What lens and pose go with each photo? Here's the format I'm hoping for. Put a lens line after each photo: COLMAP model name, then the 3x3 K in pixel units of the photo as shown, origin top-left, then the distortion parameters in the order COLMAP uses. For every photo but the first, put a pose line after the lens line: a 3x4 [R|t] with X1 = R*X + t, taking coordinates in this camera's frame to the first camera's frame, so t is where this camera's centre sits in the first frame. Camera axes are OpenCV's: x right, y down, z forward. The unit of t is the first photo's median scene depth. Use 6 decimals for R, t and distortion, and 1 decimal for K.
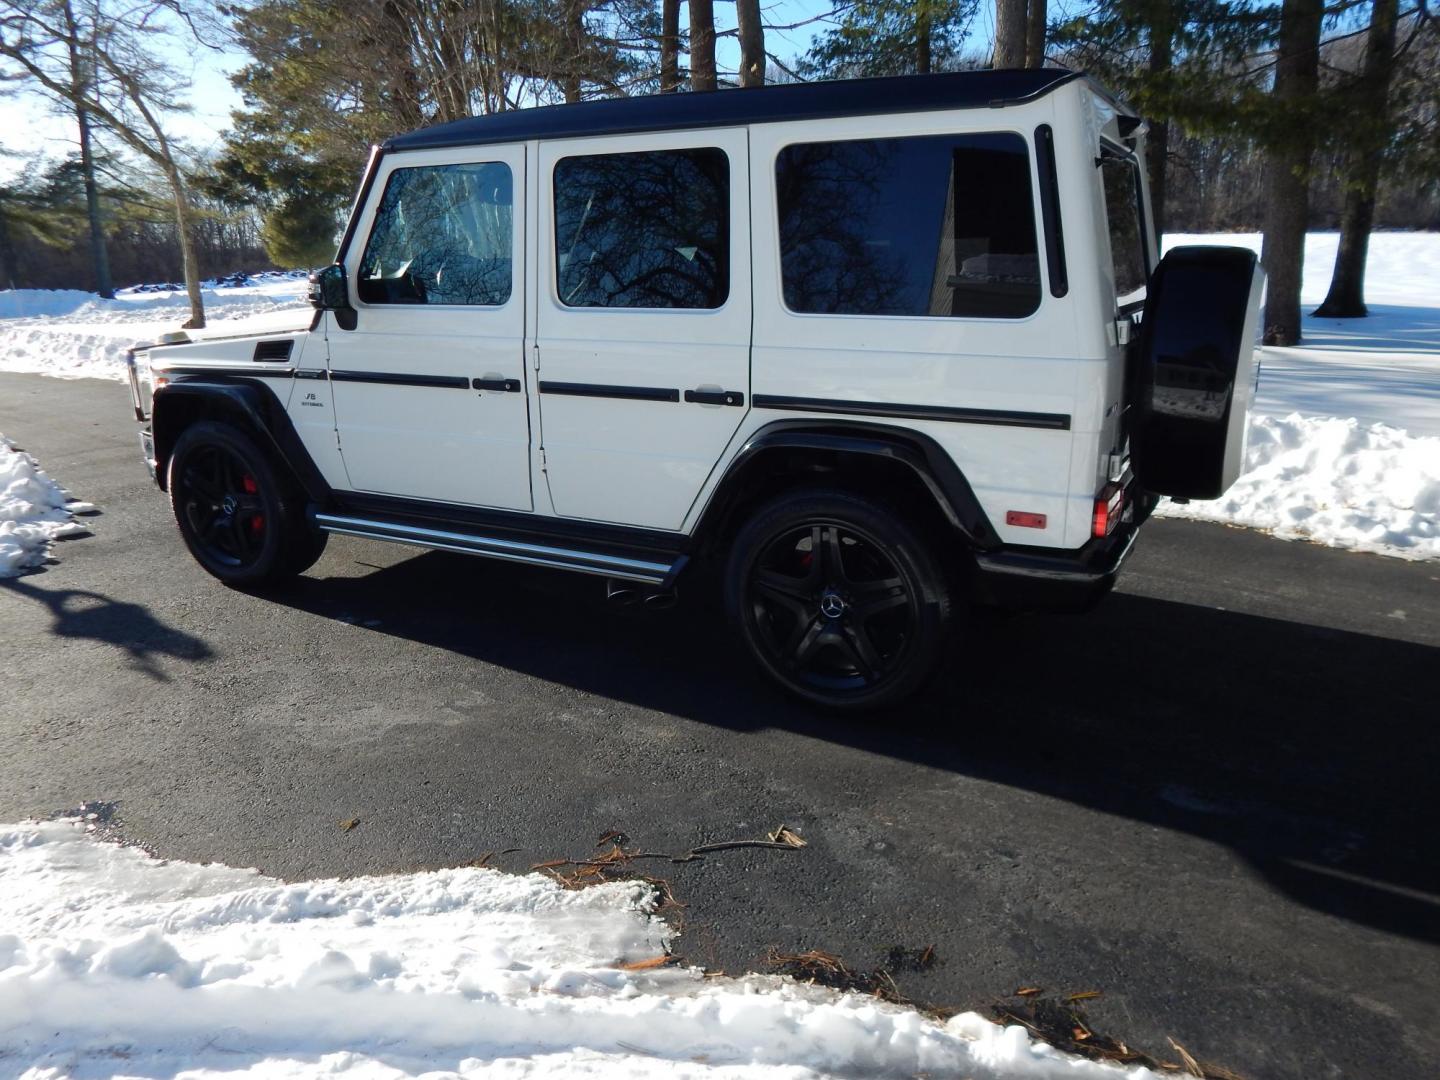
lens RADIAL K [[1062.7, 0, 713.1], [0, 1062.7, 544.8], [0, 0, 1]] dist [-0.016597, -0.010375]
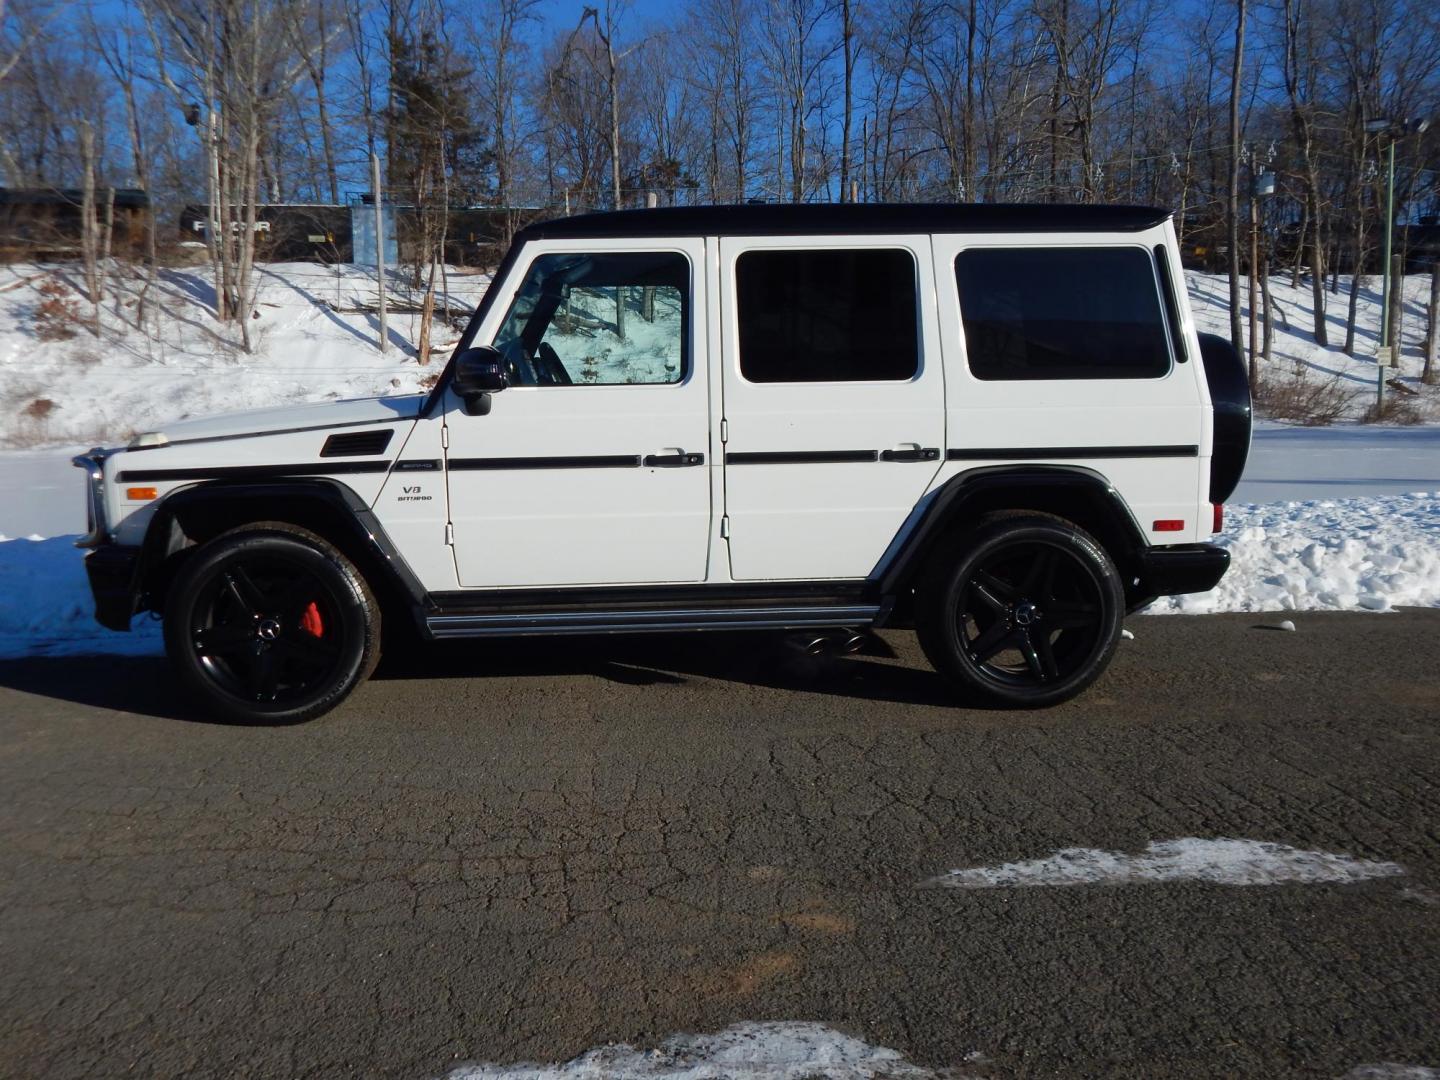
lens RADIAL K [[1188.6, 0, 711.5], [0, 1188.6, 538.1], [0, 0, 1]] dist [-0.000398, -0.004302]
pose [[0.857722, -0.070657, 0.509236, -0.809645], [0.143992, 0.983884, -0.106016, 0.055379], [-0.493538, 0.164258, 0.854072, 0.003415]]
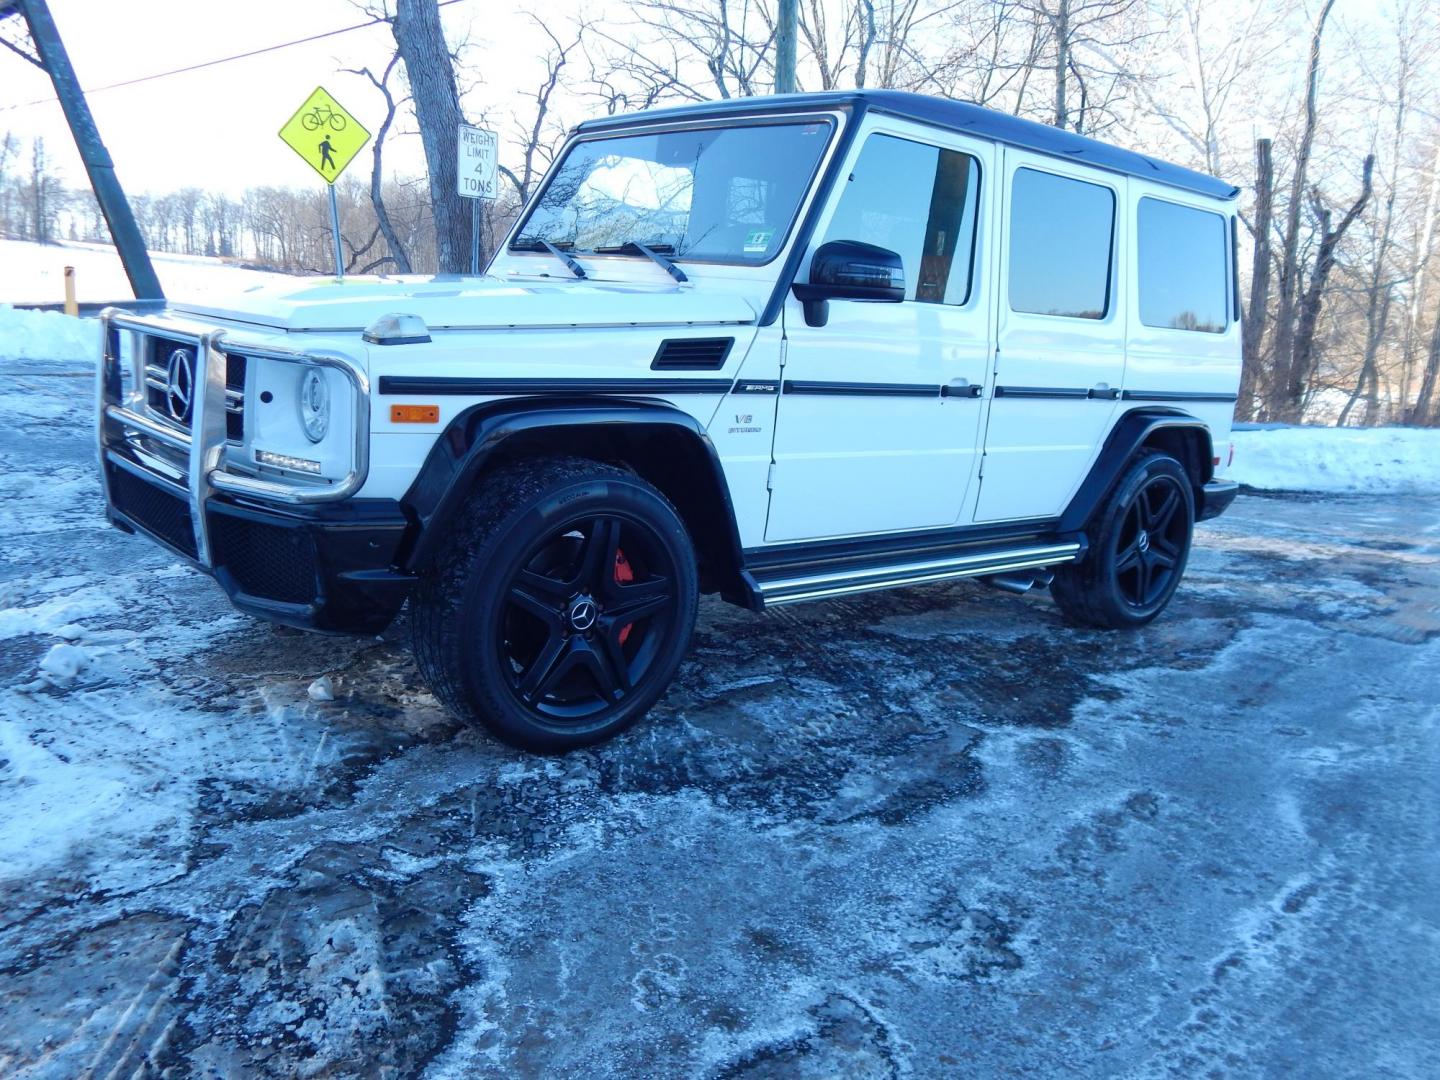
lens RADIAL K [[1188.6, 0, 711.5], [0, 1188.6, 538.1], [0, 0, 1]] dist [-0.000398, -0.004302]
pose [[0.347864, -0.144944, 0.926273, -1.328661], [0.161711, 0.982446, 0.093003, -0.164527], [-0.923493, 0.117436, 0.365197, 0.879218]]
